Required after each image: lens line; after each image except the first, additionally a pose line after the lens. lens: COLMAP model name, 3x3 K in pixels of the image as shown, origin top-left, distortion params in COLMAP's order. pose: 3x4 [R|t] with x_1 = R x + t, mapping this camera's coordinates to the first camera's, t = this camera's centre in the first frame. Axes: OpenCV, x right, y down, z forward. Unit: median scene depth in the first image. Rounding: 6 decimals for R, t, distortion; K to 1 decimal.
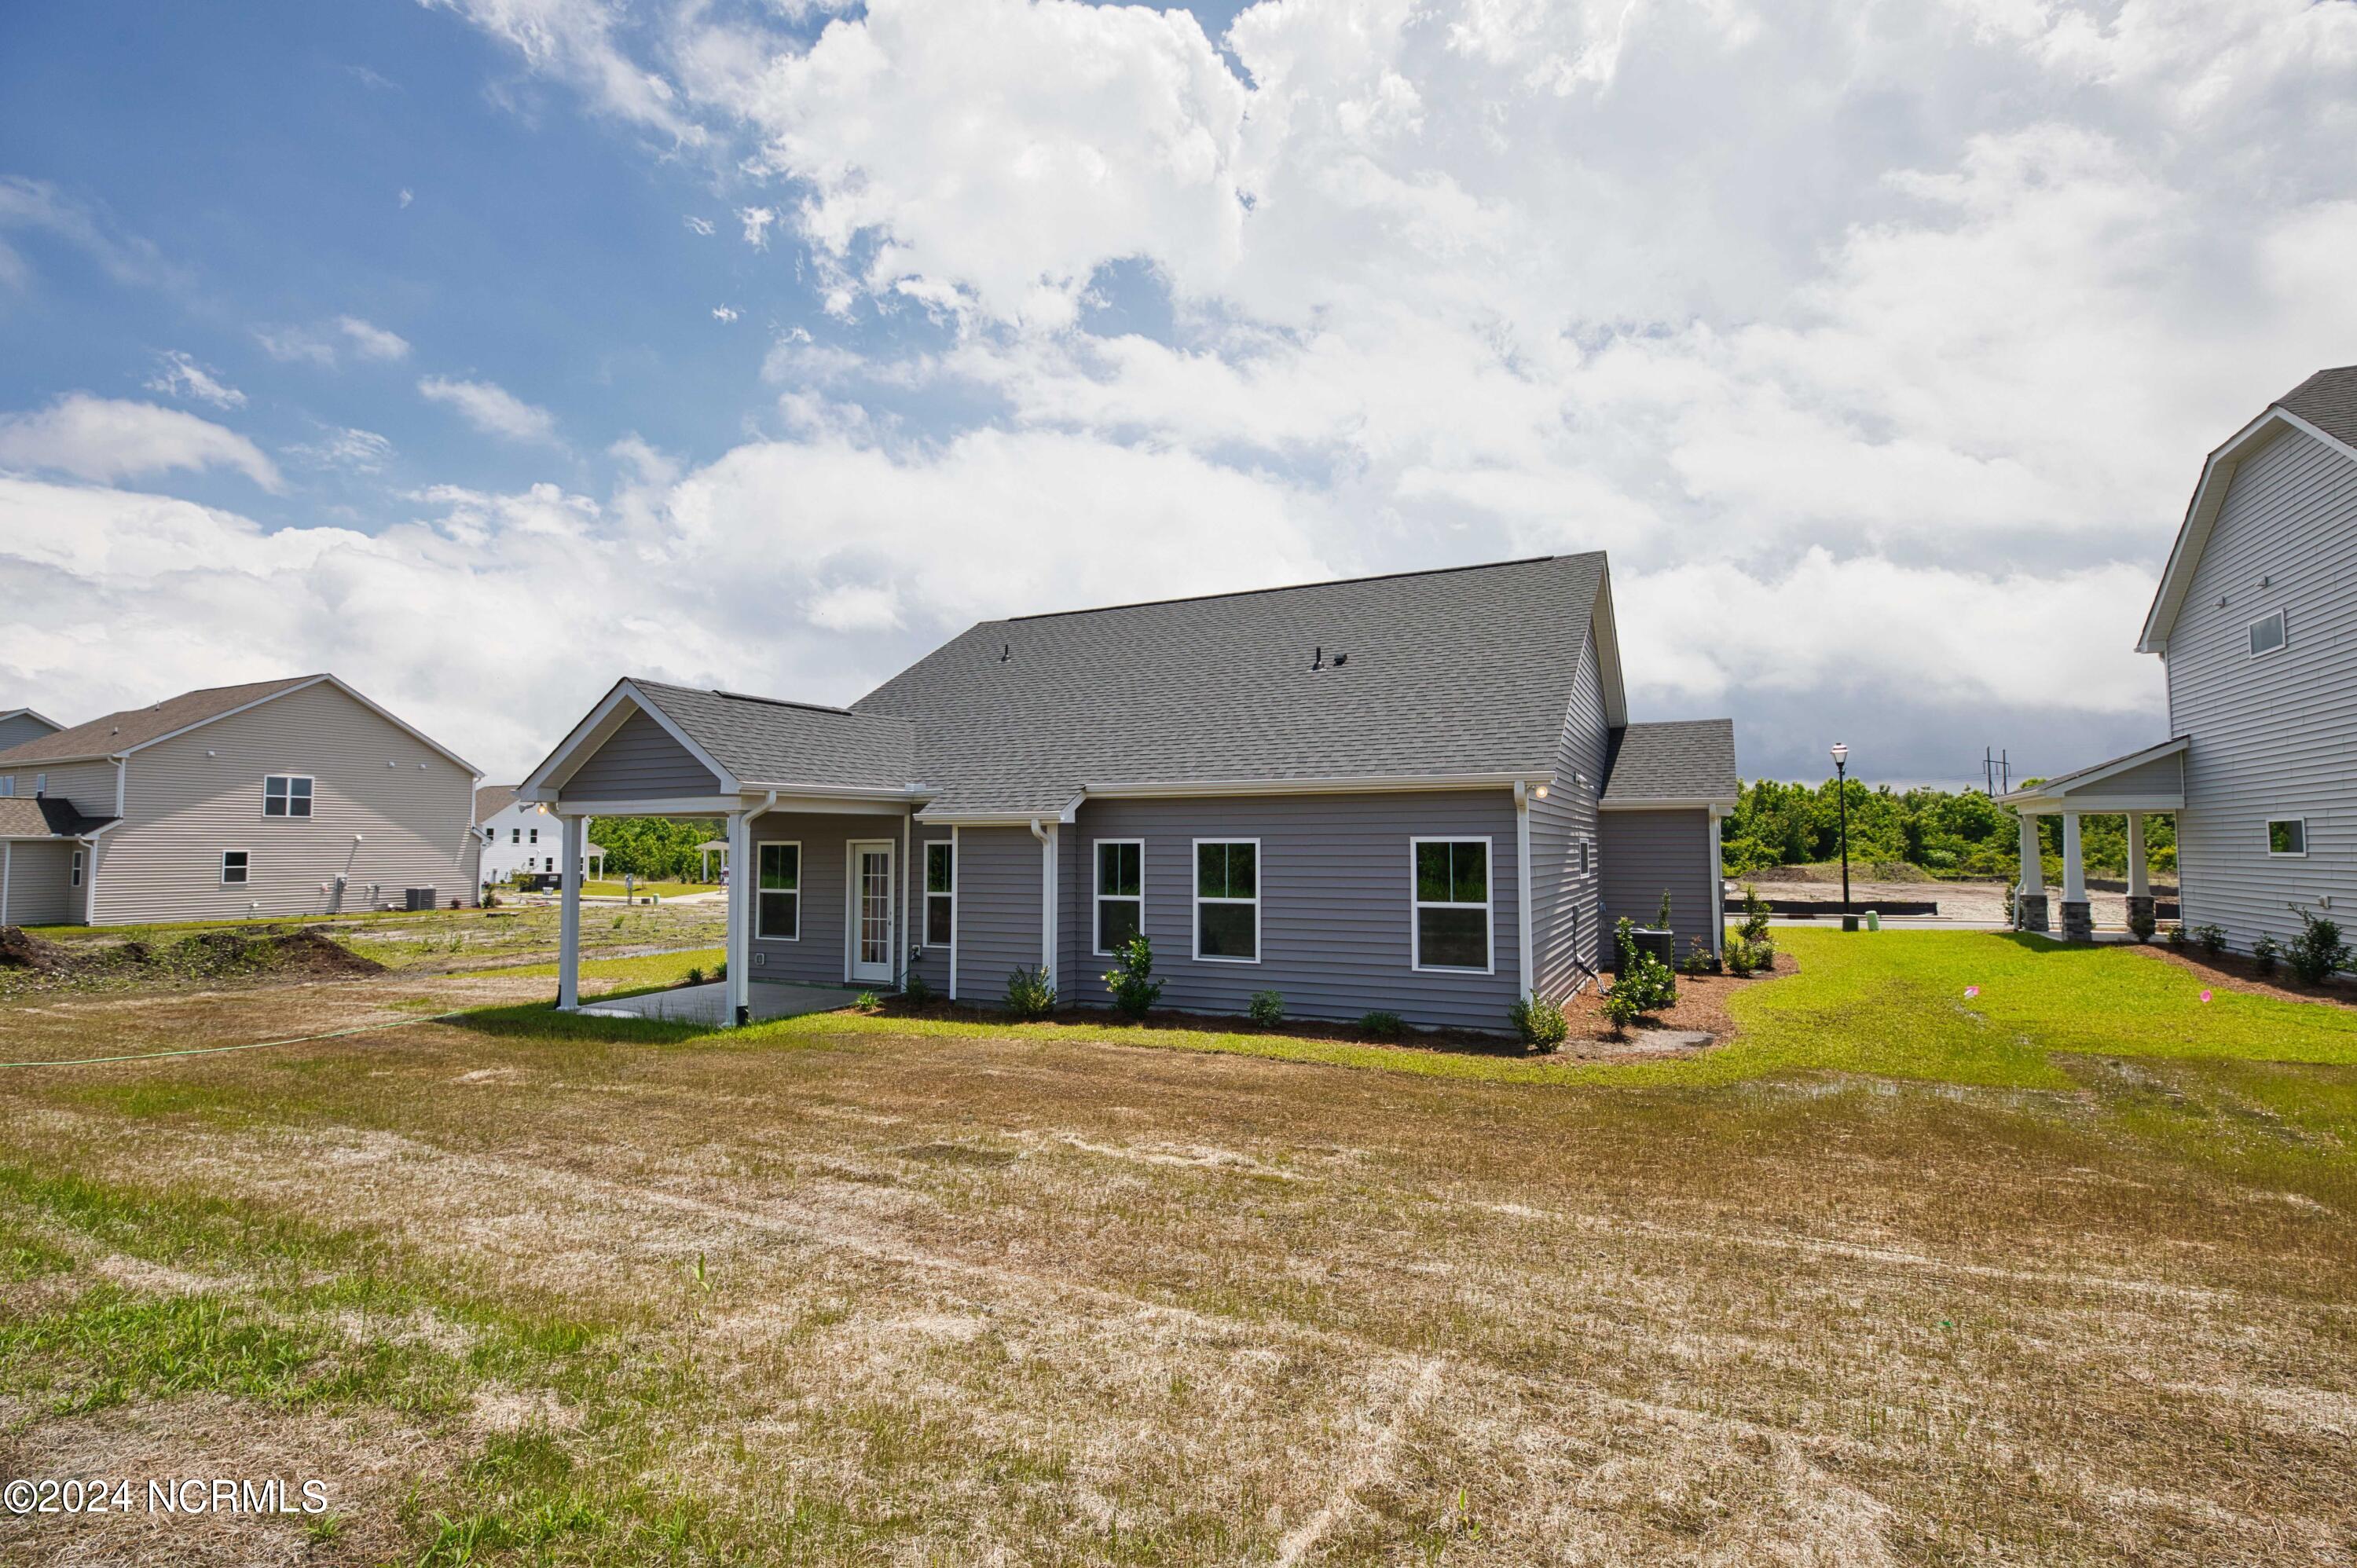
lens RADIAL K [[1073.3, 0, 1176.7], [0, 1073.3, 801.9], [0, 0, 1]] dist [-0.024202, 0.025004]
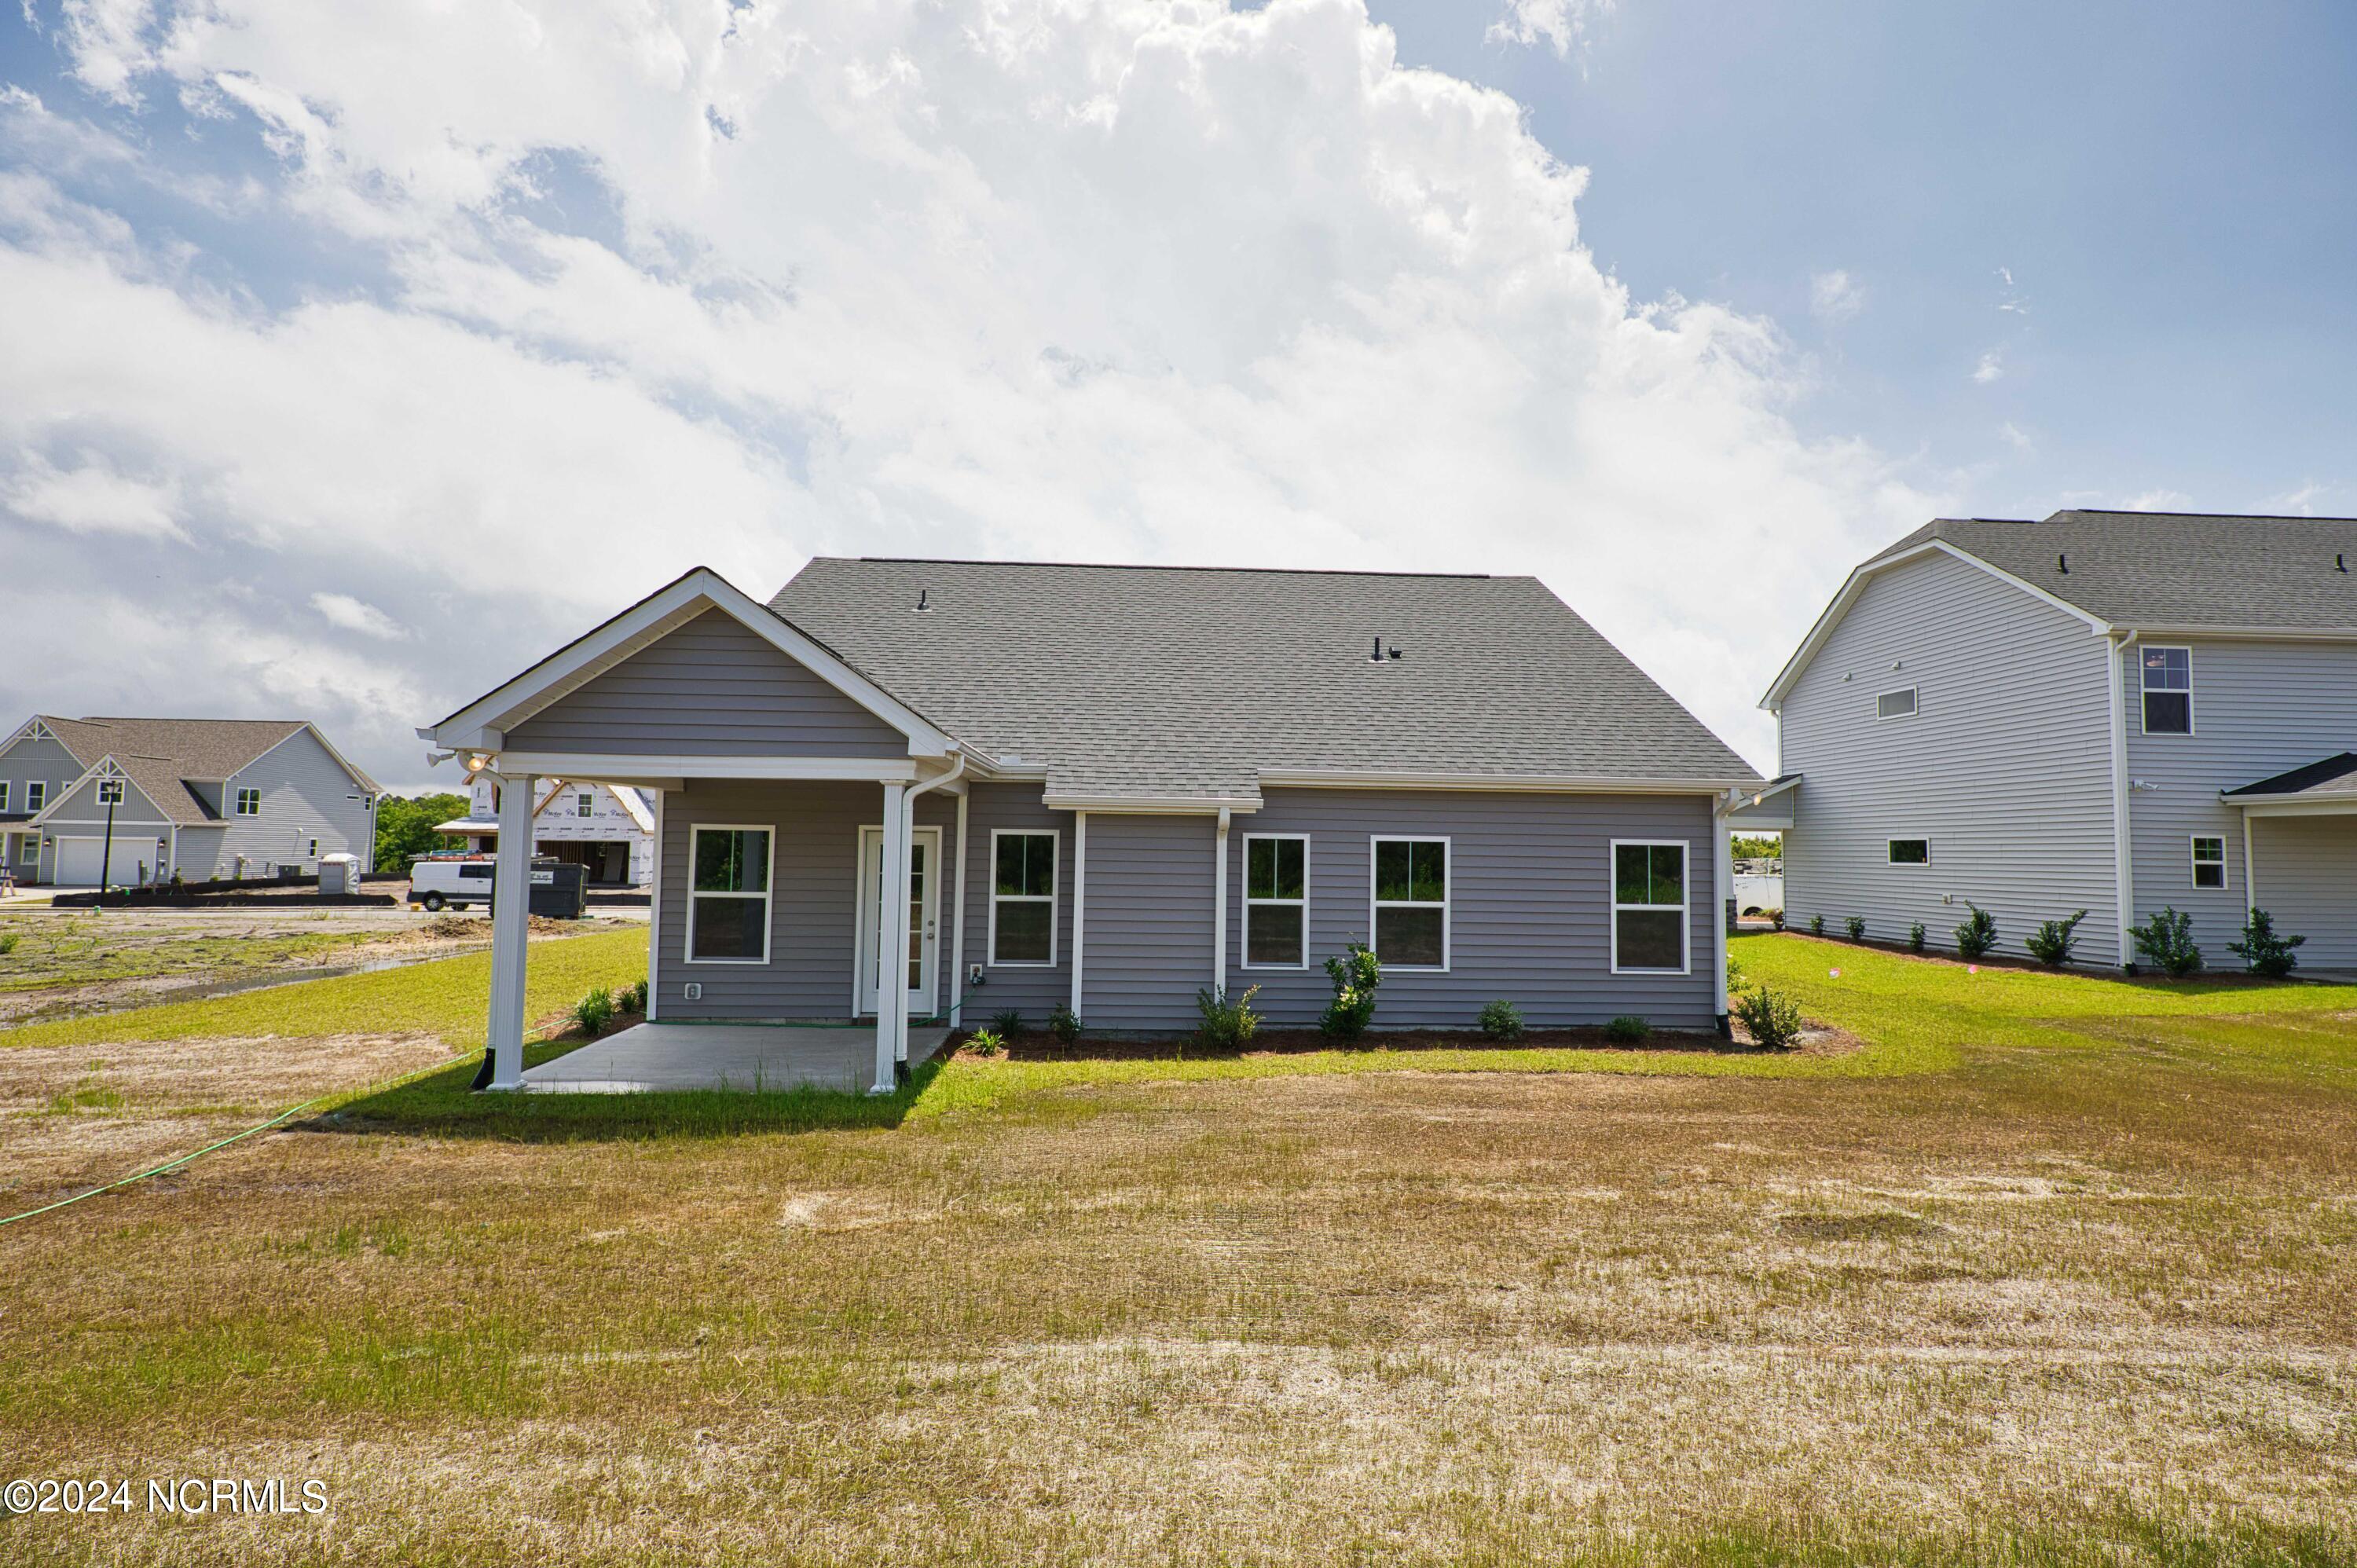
lens RADIAL K [[1081.9, 0, 1178.5], [0, 1081.9, 784.0], [0, 0, 1]] dist [-0.014149, 0.015890]
pose [[0.876784, 0.044264, 0.478842, -0.433308], [-0.039737, 0.999018, -0.019590, 0.011491], [-0.479239, -0.001851, 0.877682, 0.211201]]
